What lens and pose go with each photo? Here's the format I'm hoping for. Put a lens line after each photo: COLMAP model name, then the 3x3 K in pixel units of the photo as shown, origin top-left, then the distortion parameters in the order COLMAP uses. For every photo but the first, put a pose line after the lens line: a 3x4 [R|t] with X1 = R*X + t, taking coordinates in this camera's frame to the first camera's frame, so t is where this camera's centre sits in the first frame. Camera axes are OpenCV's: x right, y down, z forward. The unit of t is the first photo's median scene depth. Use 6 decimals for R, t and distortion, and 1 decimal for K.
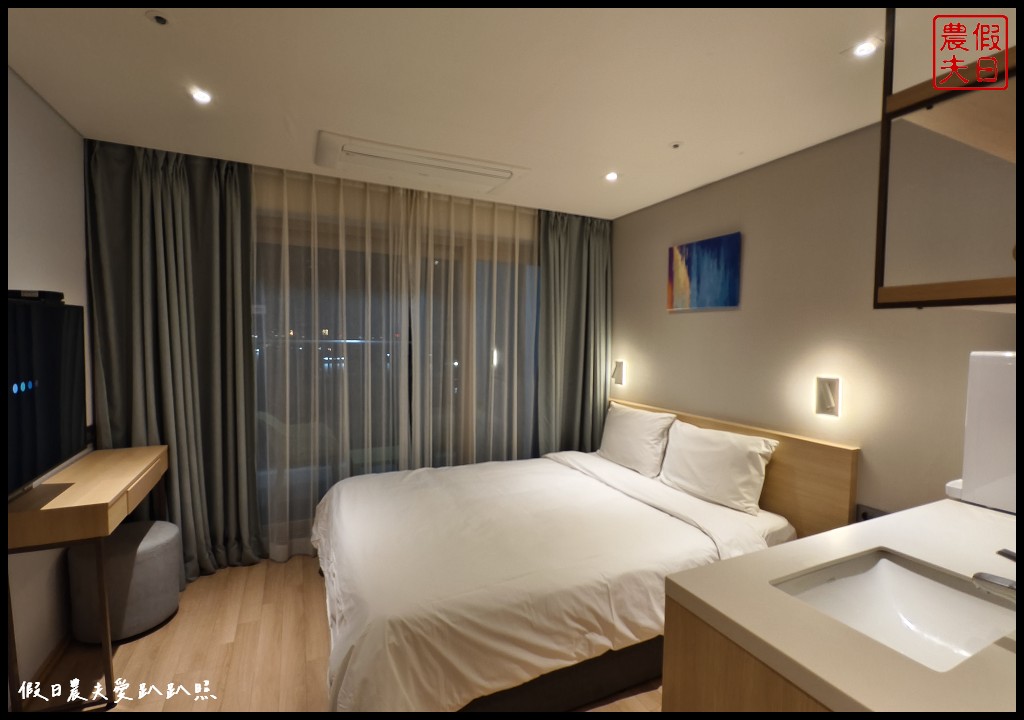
lens RADIAL K [[462.6, 0, 512.0], [0, 462.6, 360.0], [0, 0, 1]] dist [0.000387, -0.000227]
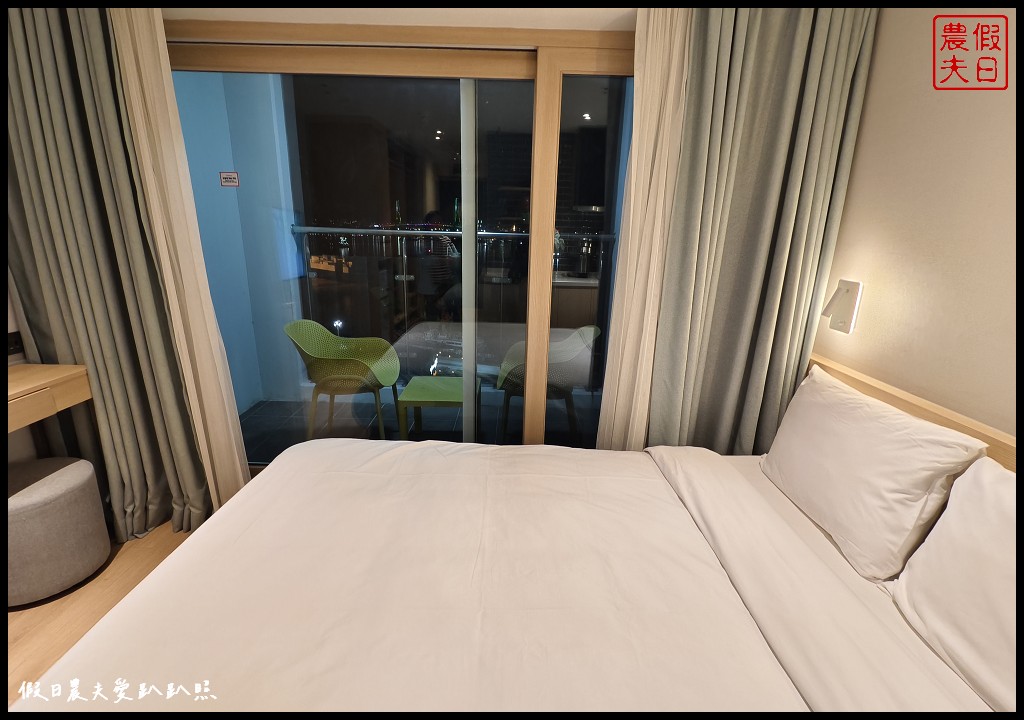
lens RADIAL K [[472.0, 0, 512.0], [0, 472.0, 360.0], [0, 0, 1]] dist [0.009318, -0.000955]
pose [[0.900352, 0.124404, -0.417001, 0.169676], [-0.032000, 0.974599, 0.221660, -0.016635], [0.433984, -0.186228, 0.881463, 0.532944]]
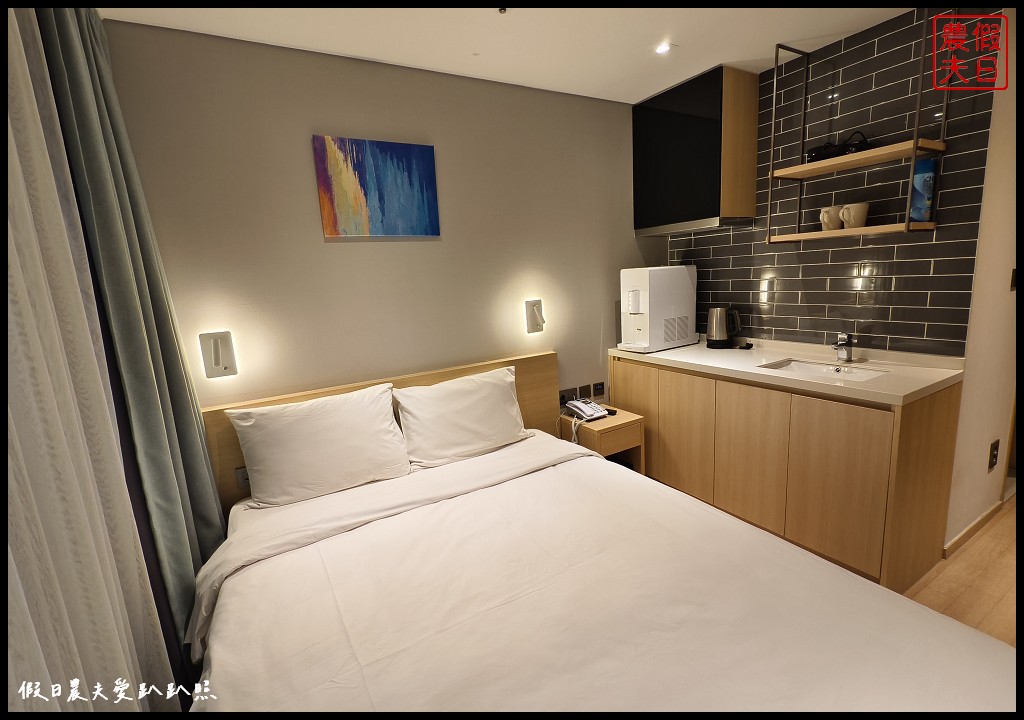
lens RADIAL K [[472.0, 0, 512.0], [0, 472.0, 360.0], [0, 0, 1]] dist [0.009318, -0.000955]
pose [[-0.089746, -0.191059, 0.977467, -0.404367], [0.106686, 0.973937, 0.200164, -0.047497], [-0.990234, 0.122246, -0.067023, 0.876205]]
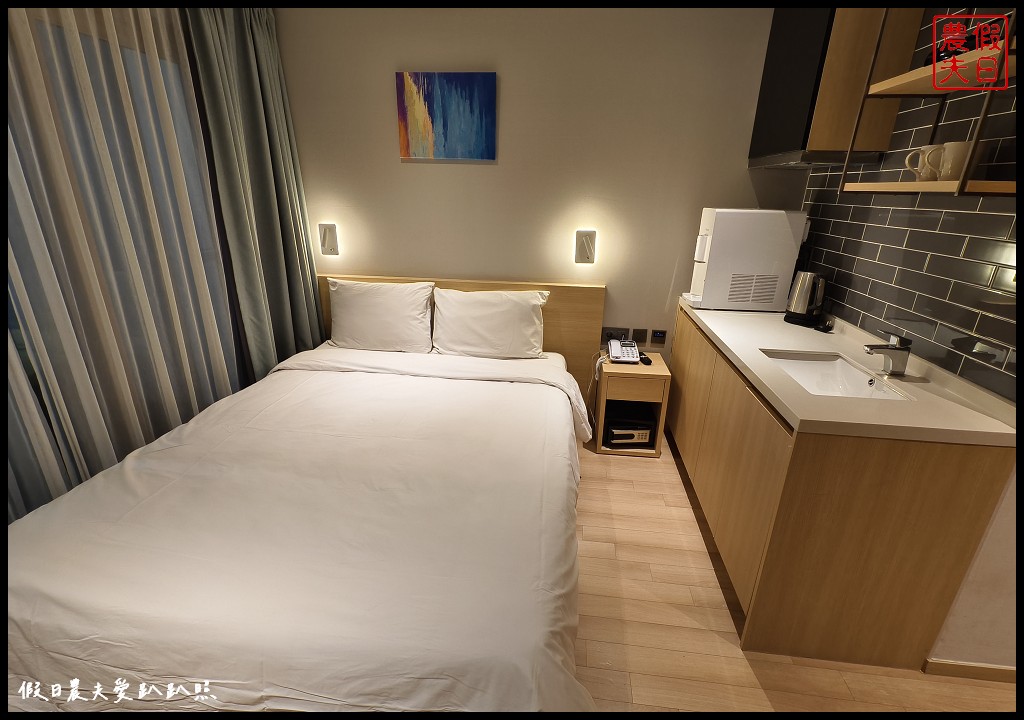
lens RADIAL K [[472.0, 0, 512.0], [0, 472.0, 360.0], [0, 0, 1]] dist [0.009318, -0.000955]
pose [[0.533777, -0.295828, 0.792192, -0.368412], [0.029601, 0.942774, 0.332115, -0.045144], [-0.845107, -0.153826, 0.511988, 0.368195]]
